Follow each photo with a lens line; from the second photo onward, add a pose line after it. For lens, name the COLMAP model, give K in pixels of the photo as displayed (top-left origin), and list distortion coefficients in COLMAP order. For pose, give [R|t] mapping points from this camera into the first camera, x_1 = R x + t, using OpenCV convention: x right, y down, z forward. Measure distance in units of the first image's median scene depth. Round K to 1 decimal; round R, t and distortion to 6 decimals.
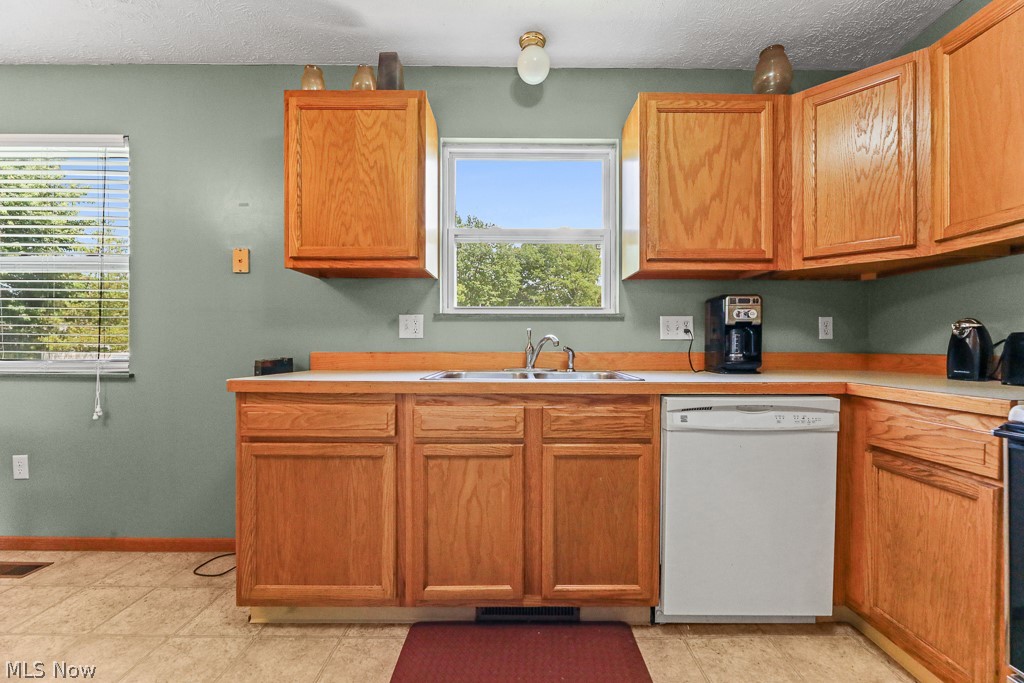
lens RADIAL K [[416.8, 0, 512.5], [0, 416.8, 351.8], [0, 0, 1]] dist [-0.003544, -0.001940]
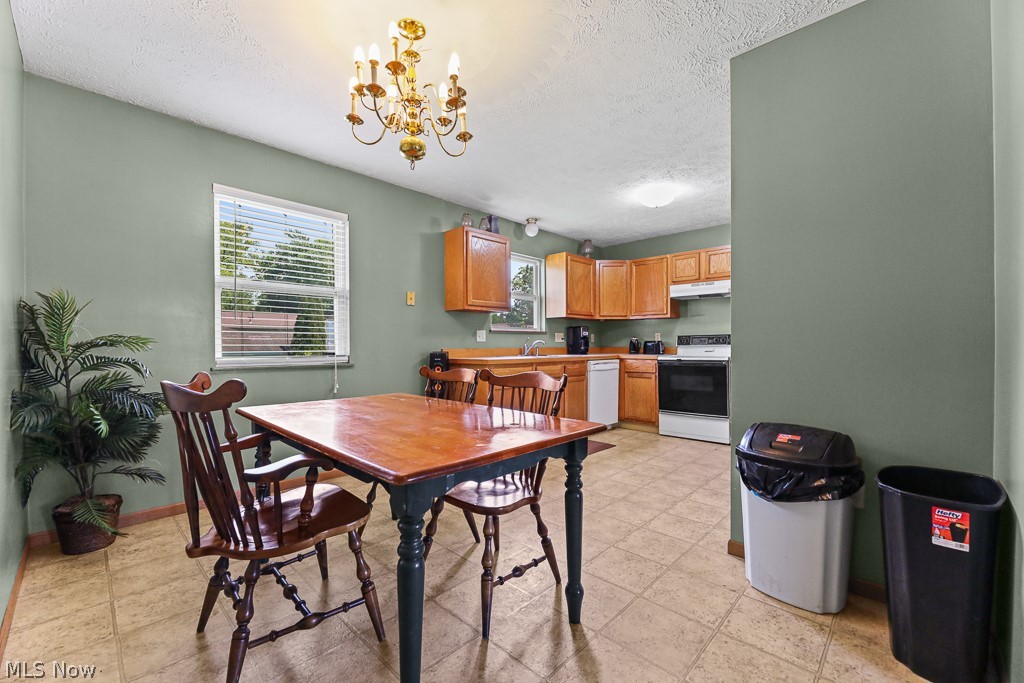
lens RADIAL K [[416.8, 0, 508.4], [0, 416.8, 343.6], [0, 0, 1]] dist [-0.003544, -0.001940]
pose [[0.712882, -0.003226, 0.701276, -1.890573], [0.013228, 0.999873, -0.008847, -0.002506], [-0.701159, 0.015583, 0.712835, -0.688438]]
